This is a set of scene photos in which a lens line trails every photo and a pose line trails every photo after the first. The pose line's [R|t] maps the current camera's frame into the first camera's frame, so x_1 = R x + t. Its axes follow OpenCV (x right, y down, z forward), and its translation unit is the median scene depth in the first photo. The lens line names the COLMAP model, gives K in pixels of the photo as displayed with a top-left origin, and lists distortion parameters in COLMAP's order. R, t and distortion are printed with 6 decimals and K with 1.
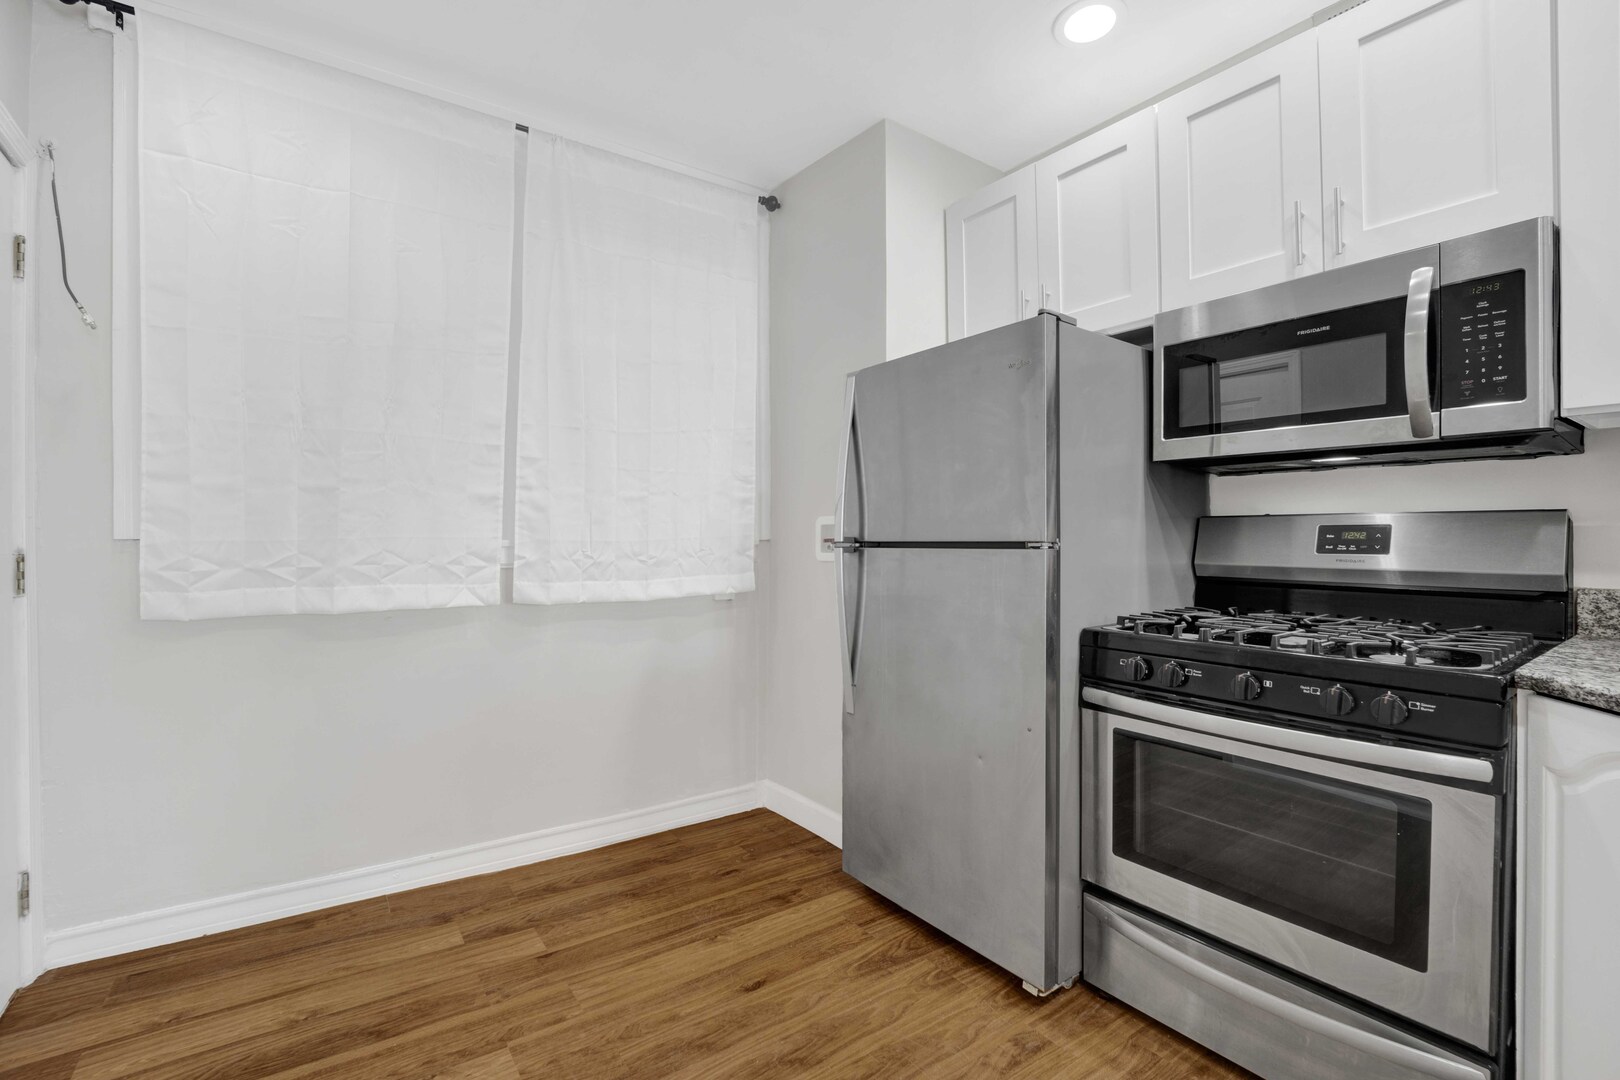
lens RADIAL K [[680.1, 0, 808.3], [0, 680.1, 539.4], [0, 0, 1]] dist [-0.017956, -0.000852]
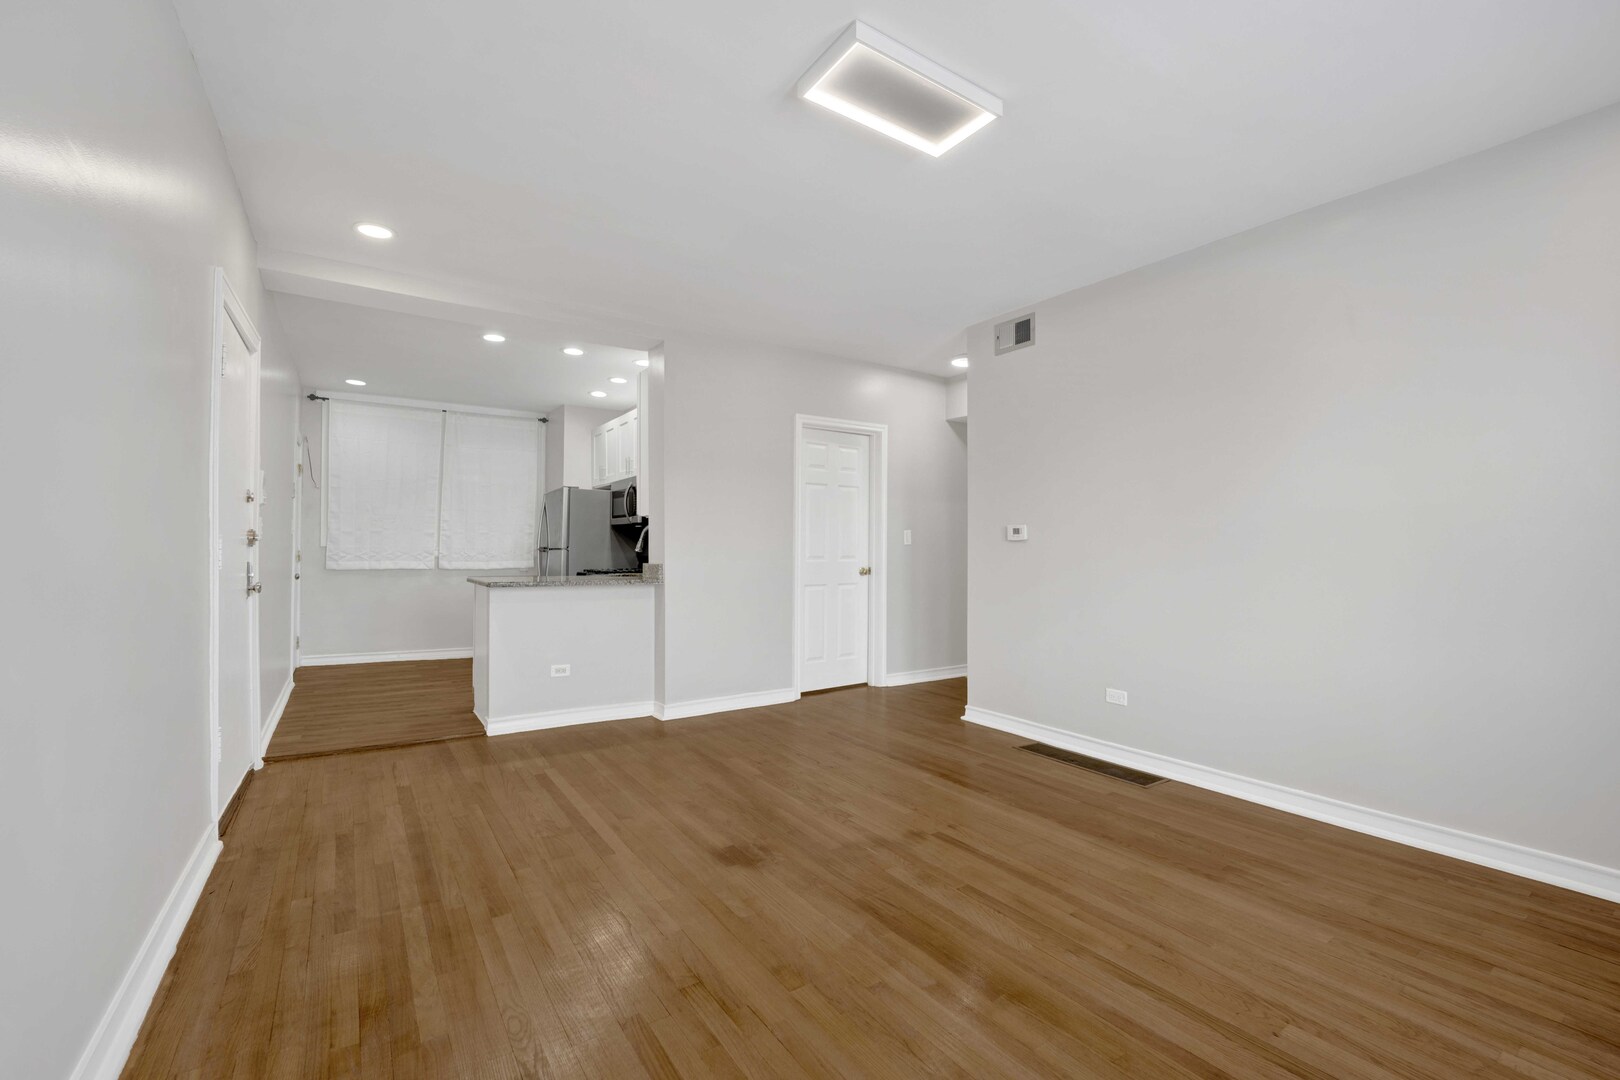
lens RADIAL K [[680.1, 0, 810.2], [0, 680.1, 538.2], [0, 0, 1]] dist [-0.017956, -0.000852]
pose [[0.998501, 0.003189, -0.054639, 1.706964], [-0.004329, 0.999775, -0.020745, 0.018120], [0.054560, 0.020950, 0.998291, -2.373360]]
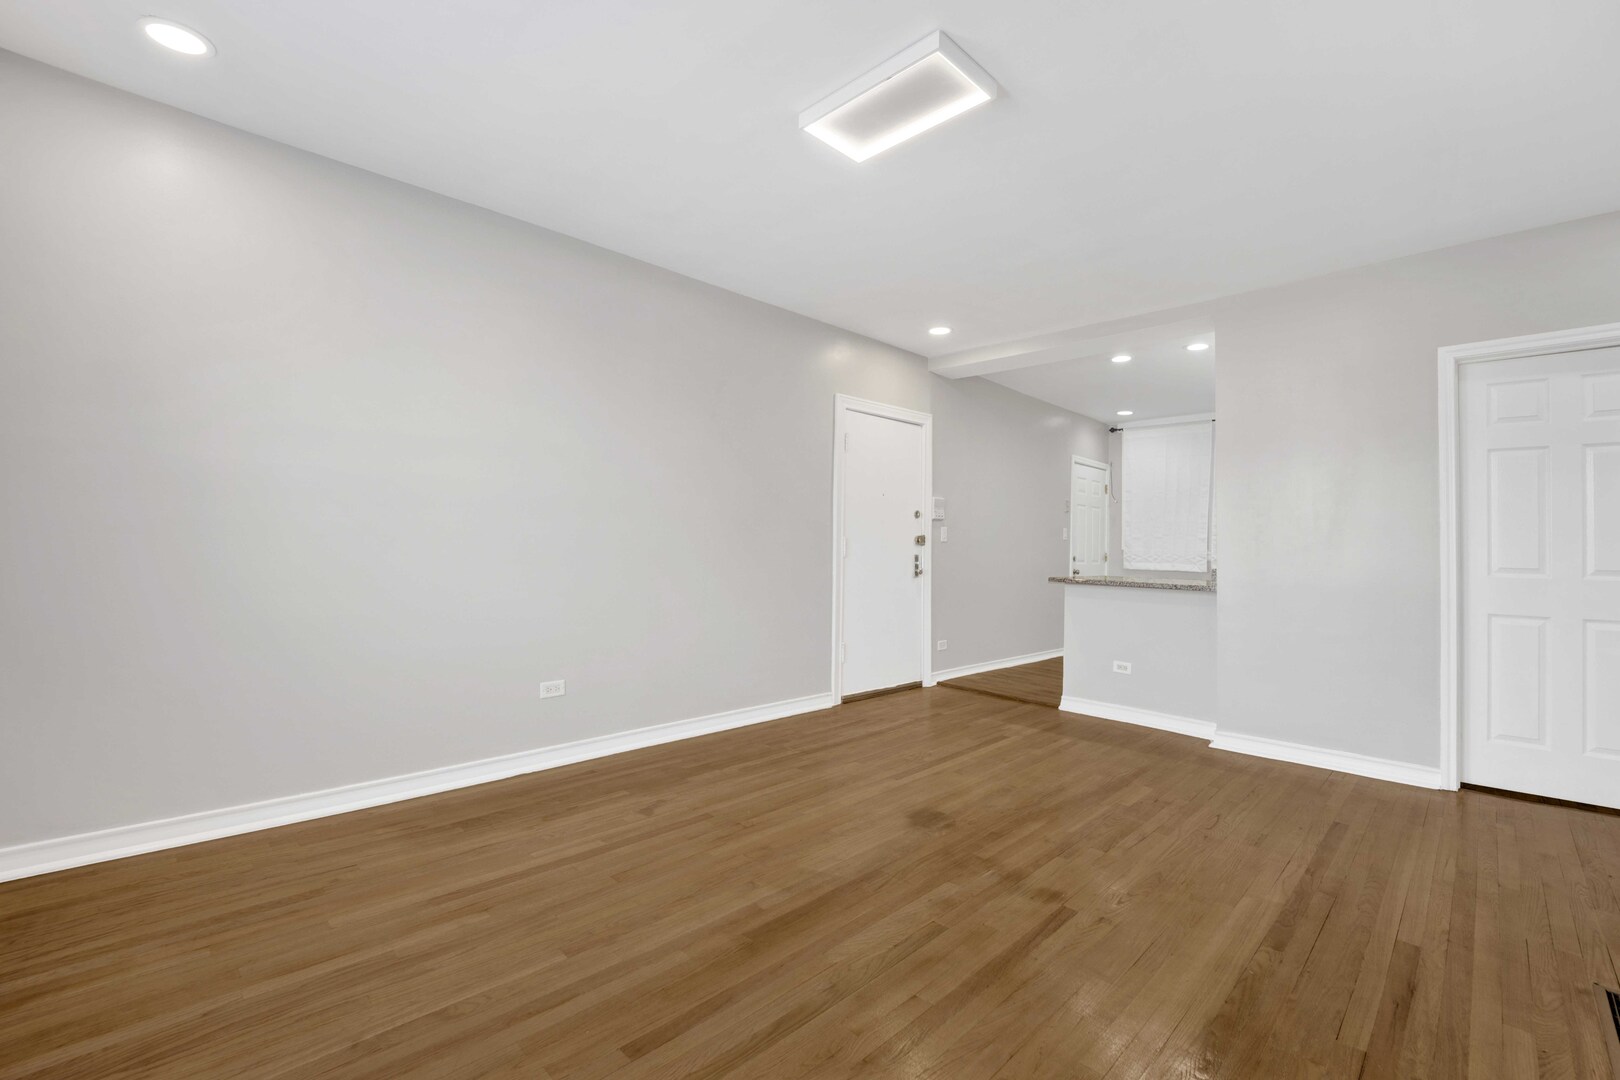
lens RADIAL K [[692.1, 0, 849.7], [0, 692.1, 528.6], [0, 0, 1]] dist [-0.017969, -0.001752]
pose [[0.161331, -0.021744, -0.986661, 3.023149], [-0.026107, 0.999313, -0.026292, 0.023873], [0.986555, 0.030001, 0.160653, -1.437896]]
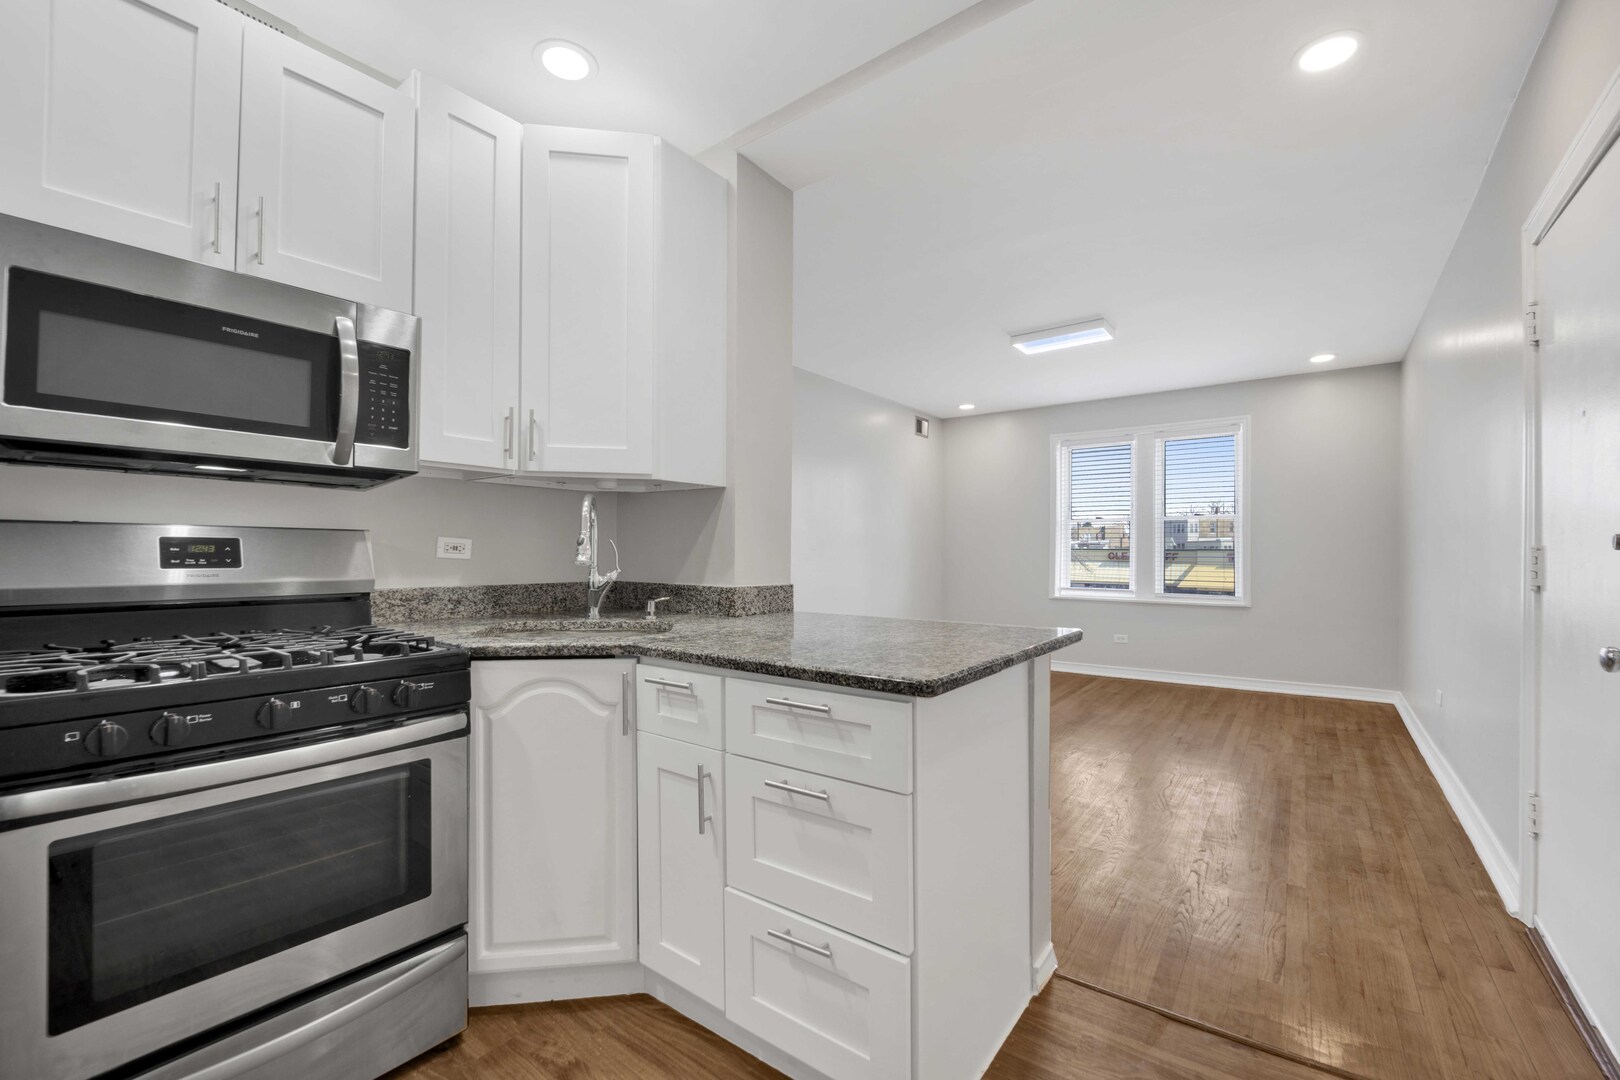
lens RADIAL K [[680.1, 0, 811.1], [0, 680.1, 544.2], [0, 0, 1]] dist [-0.017956, -0.000852]
pose [[-0.285319, 0.010326, 0.958377, -0.330333], [-0.001036, 0.999938, -0.011083, -0.001850], [-0.958432, -0.004155, -0.285290, 0.433165]]
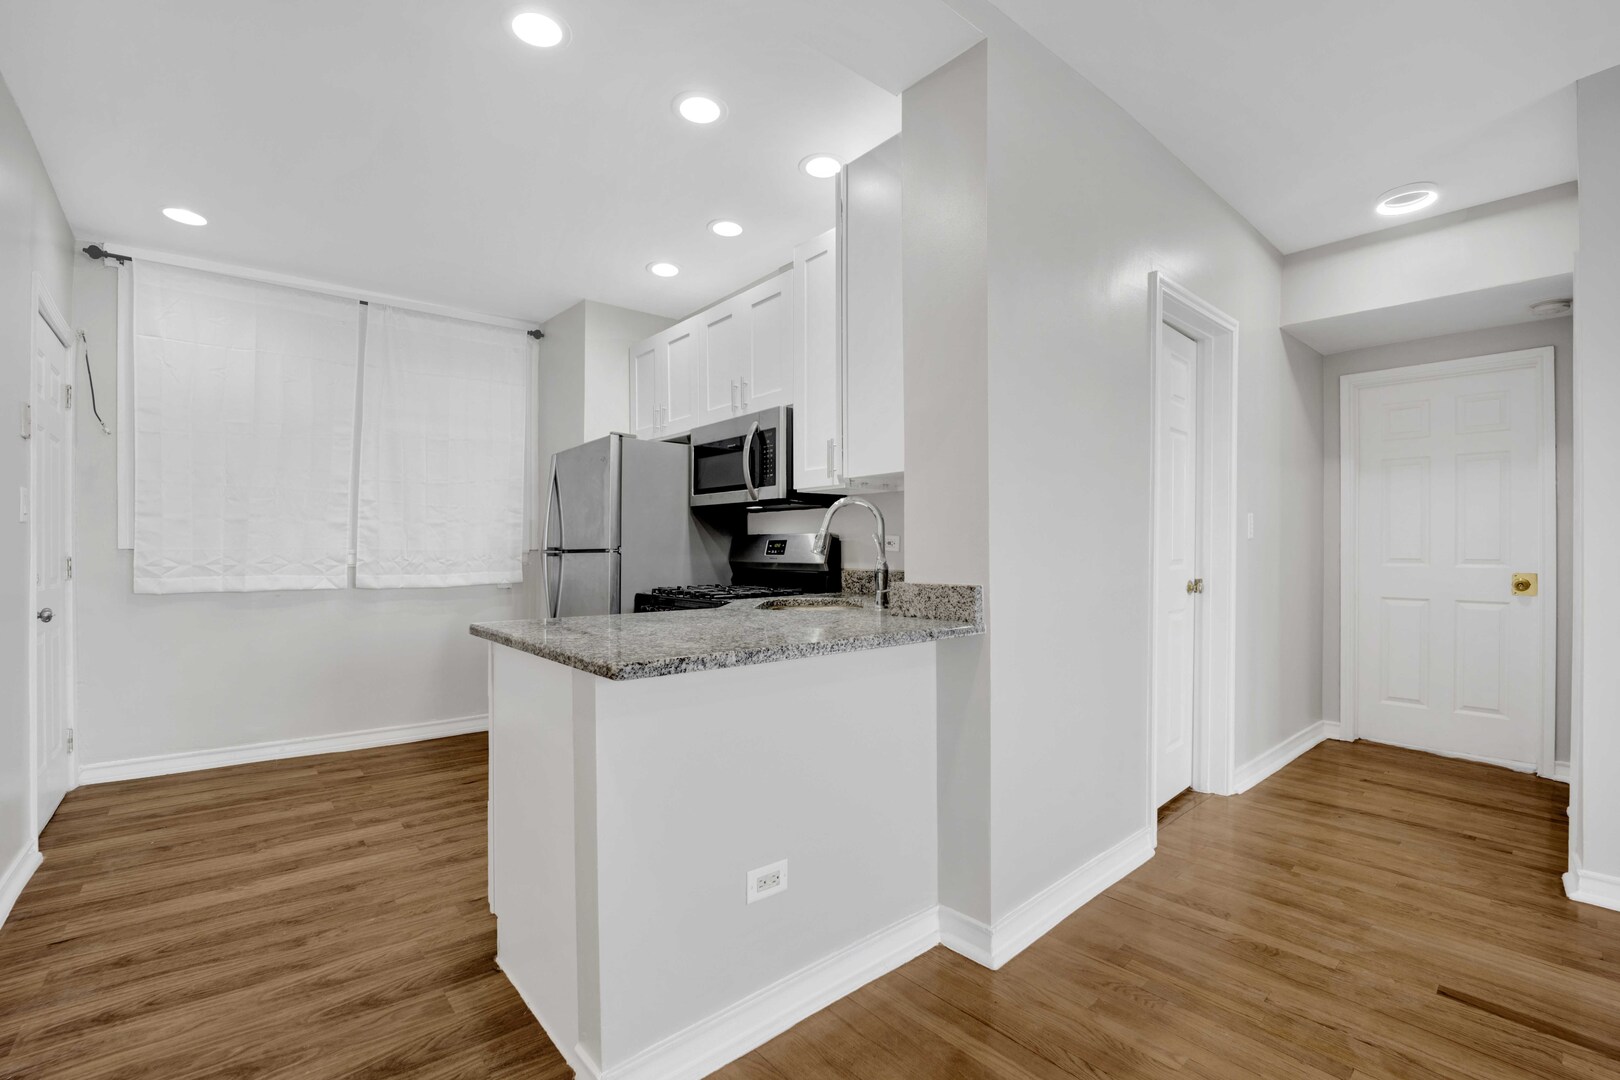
lens RADIAL K [[692.1, 0, 796.0], [0, 692.1, 546.6], [0, 0, 1]] dist [-0.017969, -0.001752]
pose [[0.998607, -0.002321, 0.052704, 0.698027], [0.002782, 0.999958, -0.008684, 0.014127], [-0.052682, 0.008818, 0.998572, -0.937610]]
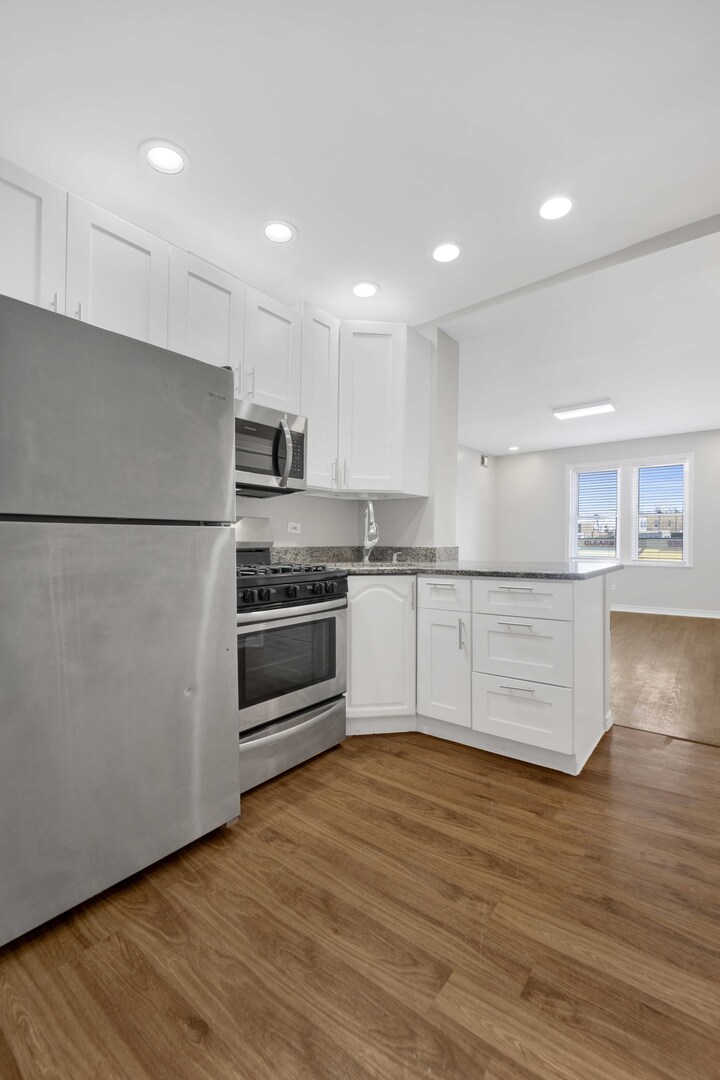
lens RADIAL K [[453.4, 0, 365.1], [0, 453.4, 543.3], [0, 0, 1]] dist [-0.017956, -0.000852]
pose [[-0.249690, -0.001004, 0.968325, -0.638055], [0.004459, 0.999988, 0.002187, 0.046612], [-0.968316, 0.004864, -0.249682, 0.878379]]
